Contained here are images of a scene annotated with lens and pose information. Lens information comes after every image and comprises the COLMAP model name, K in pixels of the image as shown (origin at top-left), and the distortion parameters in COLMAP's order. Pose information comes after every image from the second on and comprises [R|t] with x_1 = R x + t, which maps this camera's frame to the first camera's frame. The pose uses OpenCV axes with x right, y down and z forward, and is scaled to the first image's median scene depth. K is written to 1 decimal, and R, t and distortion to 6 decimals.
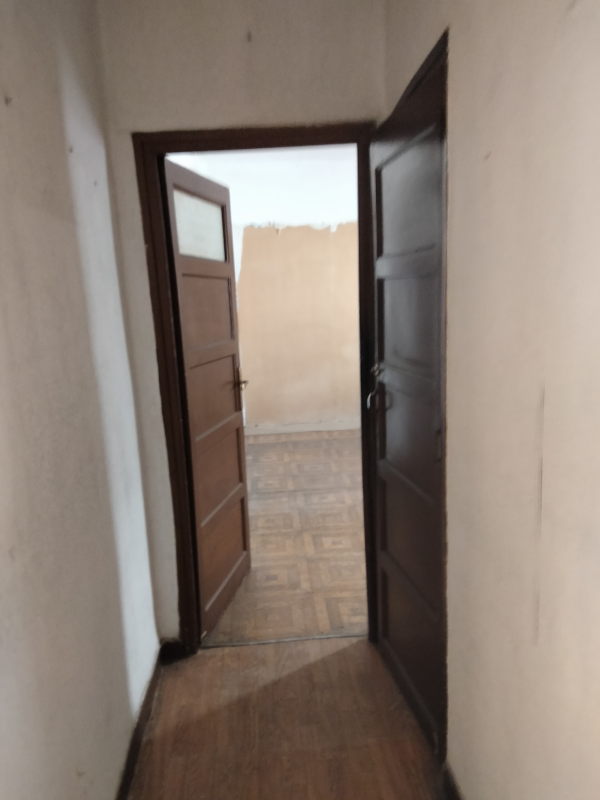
lens RADIAL K [[597.1, 0, 282.0], [0, 597.1, 399.7], [0, 0, 1]] dist [0.090887, -0.116242]
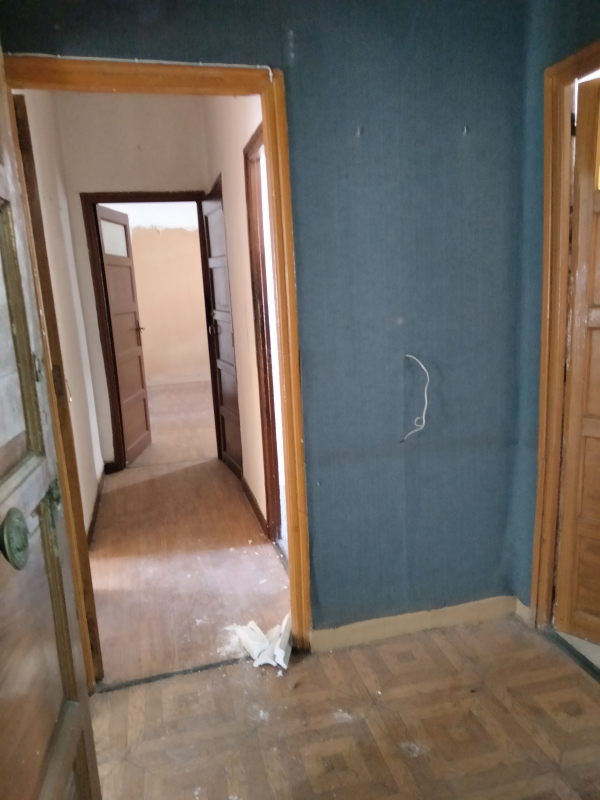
lens RADIAL K [[589.9, 0, 300.0], [0, 589.9, 400.0], [0, 0, 1]] dist [0.081847, -0.112098]
pose [[0.976714, -0.042797, 0.210235, 0.011421], [0.038579, 0.998964, 0.024128, 0.163816], [-0.211050, -0.015455, 0.977353, -0.811927]]
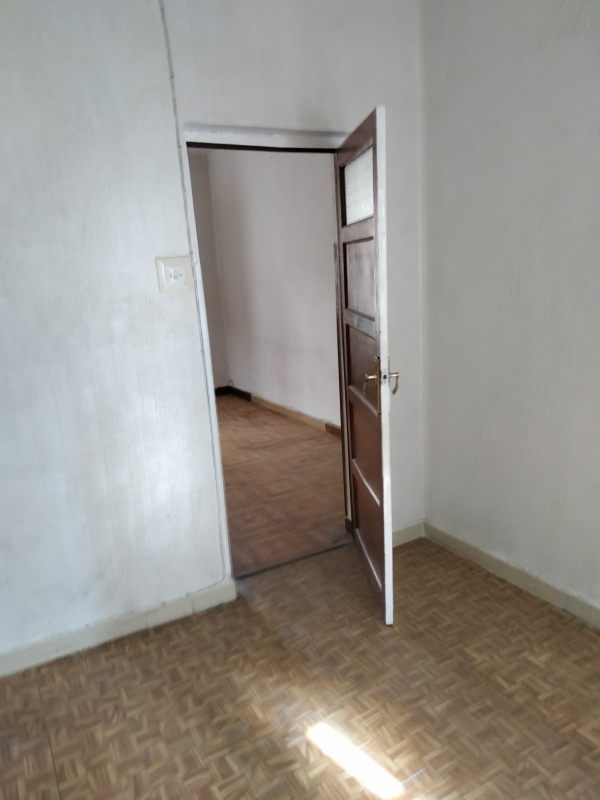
lens RADIAL K [[597.1, 0, 282.0], [0, 597.1, 399.7], [0, 0, 1]] dist [0.090887, -0.116242]
pose [[-0.421778, -0.111196, 0.899855, -1.190619], [0.242542, 0.942448, 0.230143, -0.236701], [-0.873657, 0.315322, -0.370534, 1.760743]]
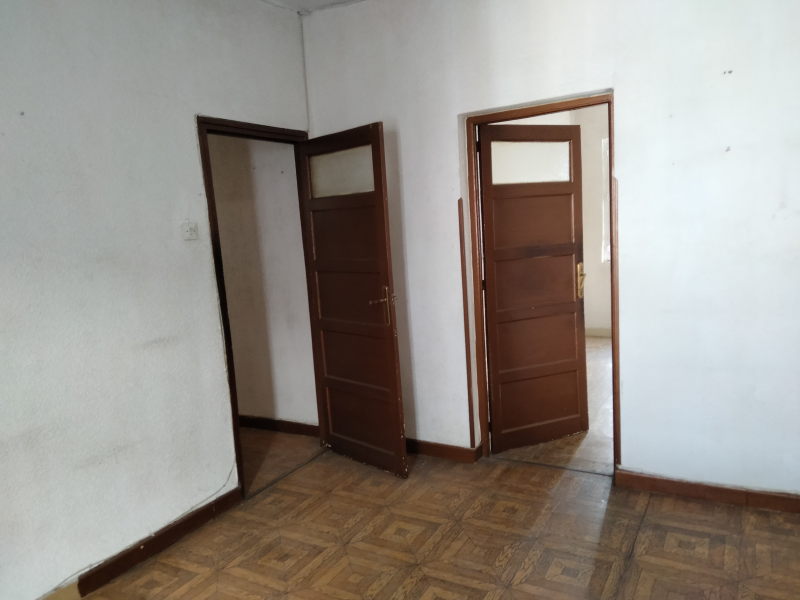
lens RADIAL K [[597.1, 0, 405.6], [0, 597.1, 300.9], [0, 0, 1]] dist [0.090887, -0.116242]
pose [[-0.516821, 0.201621, -0.832013, 0.891446], [-0.055512, 0.961933, 0.267587, -0.350504], [0.854292, 0.184481, -0.485955, 1.717186]]
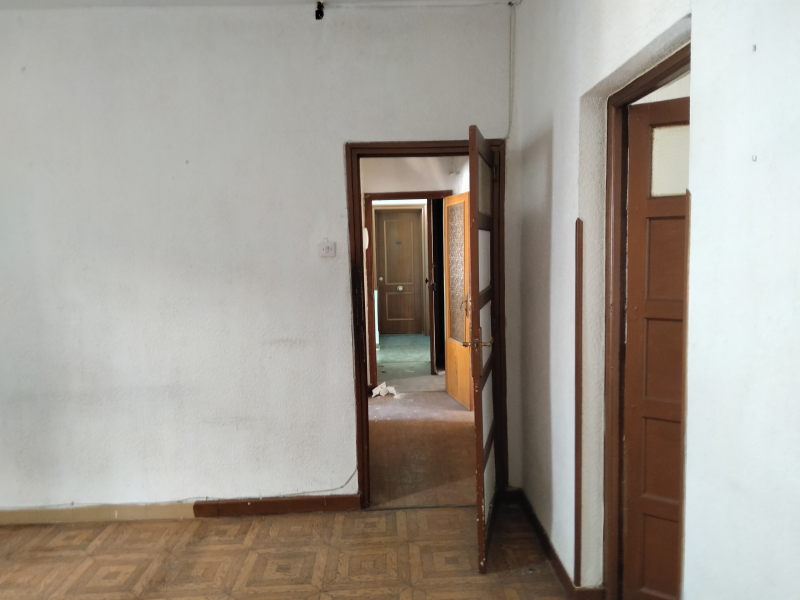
lens RADIAL K [[597.1, 0, 405.6], [0, 597.1, 300.9], [0, 0, 1]] dist [0.090887, -0.116242]
pose [[-0.996908, 0.078339, 0.006205, 0.017509], [0.077302, 0.963377, 0.256765, -0.354313], [0.014137, 0.256451, -0.966454, 2.015754]]
